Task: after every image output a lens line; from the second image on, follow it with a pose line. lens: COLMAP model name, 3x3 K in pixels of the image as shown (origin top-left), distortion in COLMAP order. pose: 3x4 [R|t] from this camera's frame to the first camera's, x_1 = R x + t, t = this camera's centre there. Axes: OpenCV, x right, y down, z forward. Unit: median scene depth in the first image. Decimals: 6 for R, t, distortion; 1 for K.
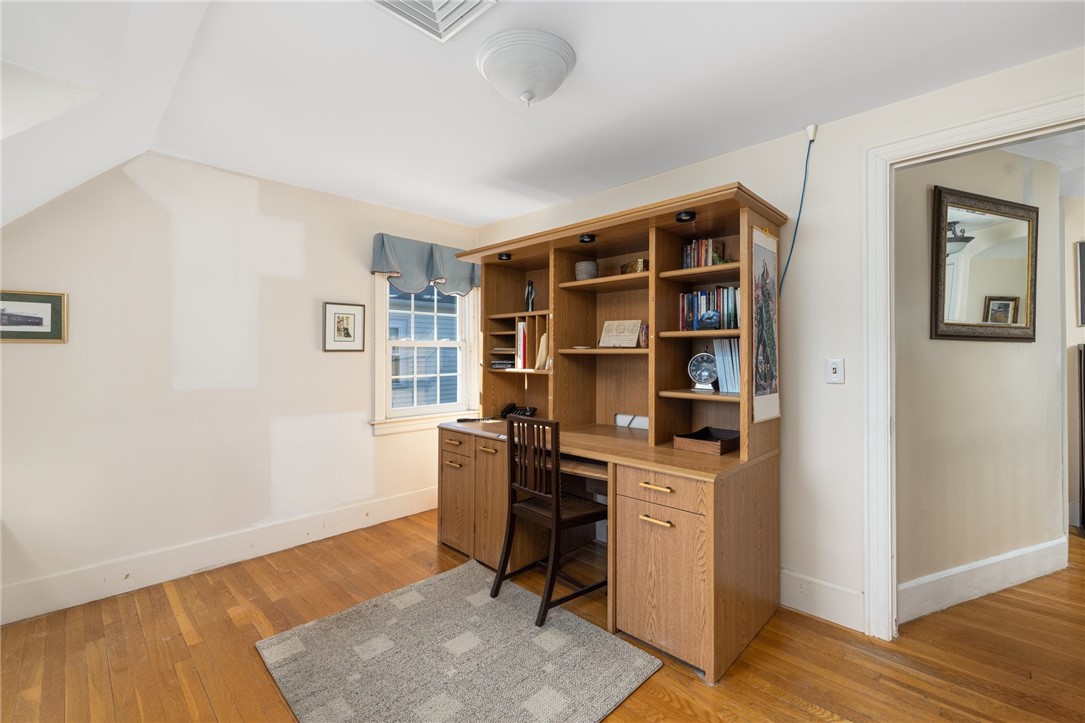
lens RADIAL K [[467.5, 0, 548.2], [0, 467.5, 349.8], [0, 0, 1]] dist [-0.001140, -0.000199]
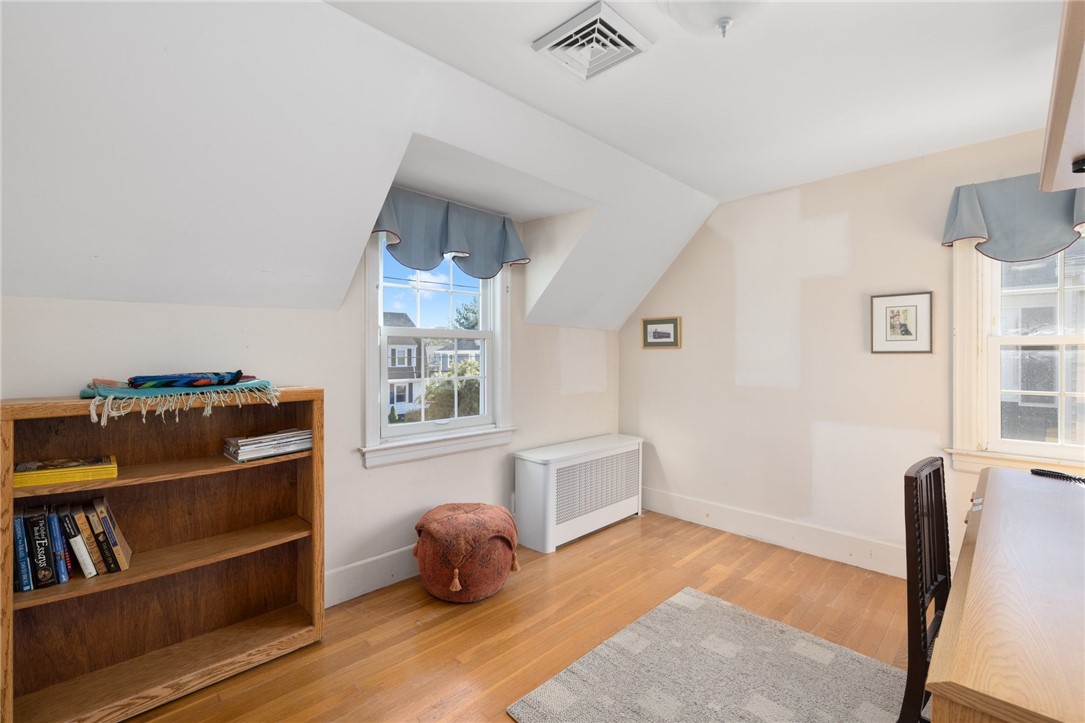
lens RADIAL K [[510.7, 0, 542.5], [0, 510.7, 361.5], [0, 0, 1]] dist [0.000947, 0.000132]
pose [[-0.039001, 0.012206, -0.999165, 0.588025], [0.004284, 0.999918, 0.012048, 0.005639], [0.999230, -0.003810, -0.039050, 0.527655]]
